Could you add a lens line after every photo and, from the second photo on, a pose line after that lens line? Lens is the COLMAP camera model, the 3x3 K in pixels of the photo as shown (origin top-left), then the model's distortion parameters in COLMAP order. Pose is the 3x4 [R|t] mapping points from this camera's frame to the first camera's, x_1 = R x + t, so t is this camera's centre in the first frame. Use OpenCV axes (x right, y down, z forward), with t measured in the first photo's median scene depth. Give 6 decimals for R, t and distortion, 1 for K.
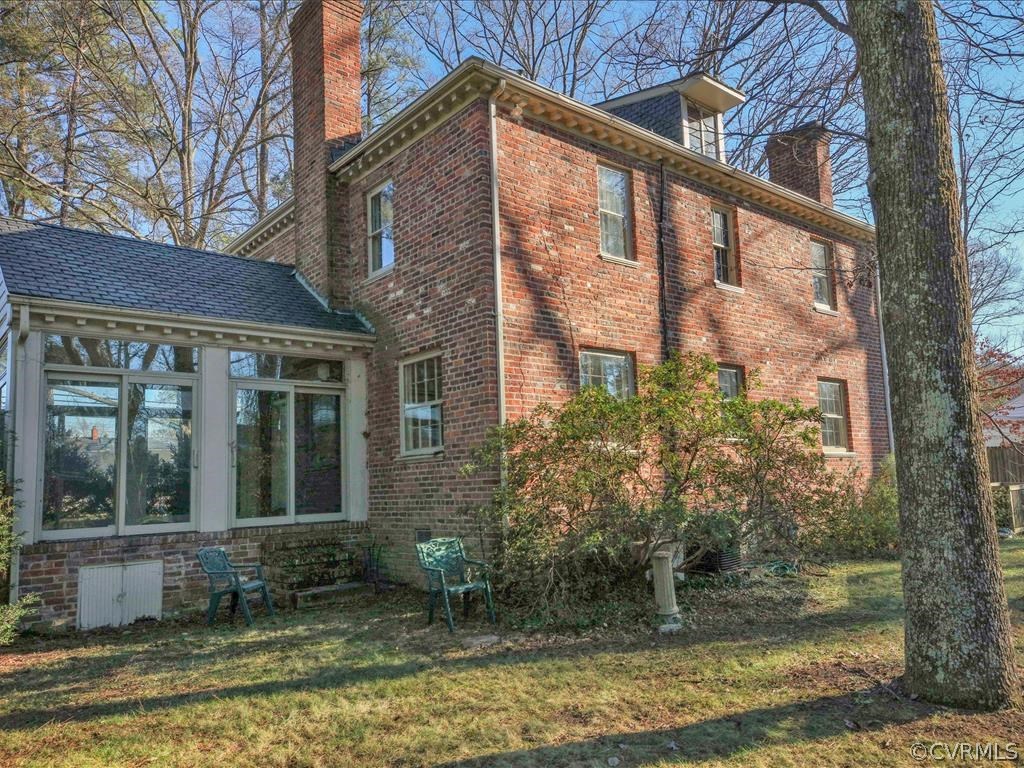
lens RADIAL K [[733.0, 0, 512.6], [0, 733.0, 396.2], [0, 0, 1]] dist [0.065879, -0.004878]
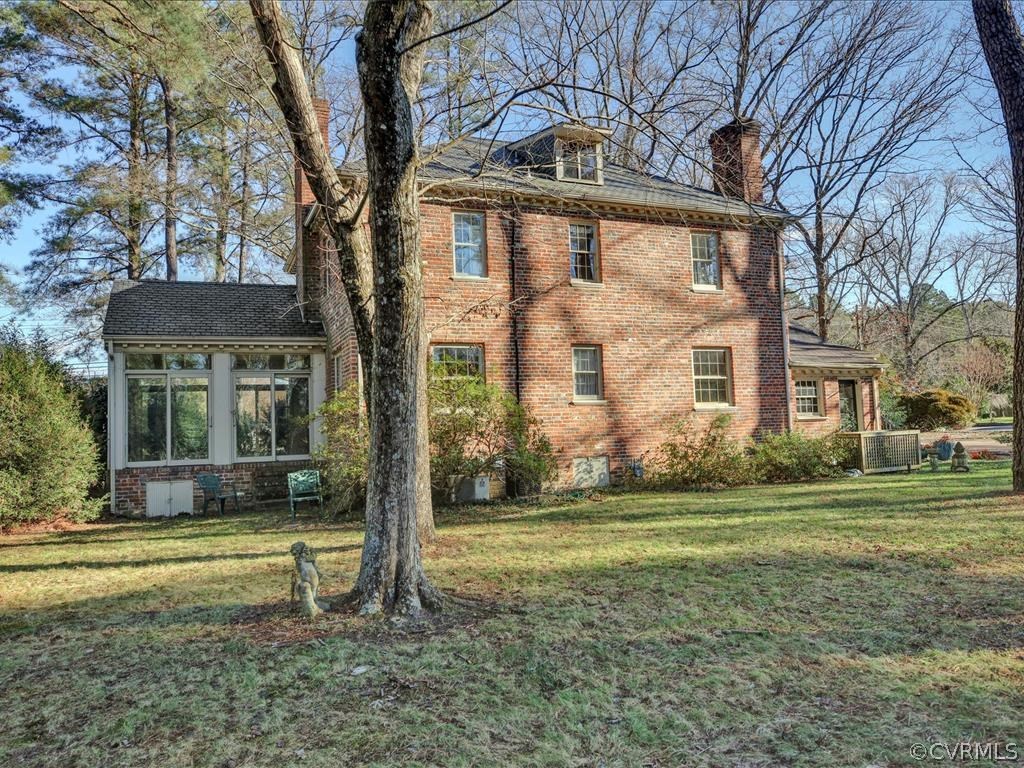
lens RADIAL K [[738.0, 0, 510.9], [0, 738.0, 363.9], [0, 0, 1]] dist [0.001592, 0.034205]
pose [[0.954034, -0.030700, -0.298122, 0.611629], [0.040578, 0.998812, 0.027000, -0.052912], [0.296939, -0.037856, 0.954146, -0.325107]]
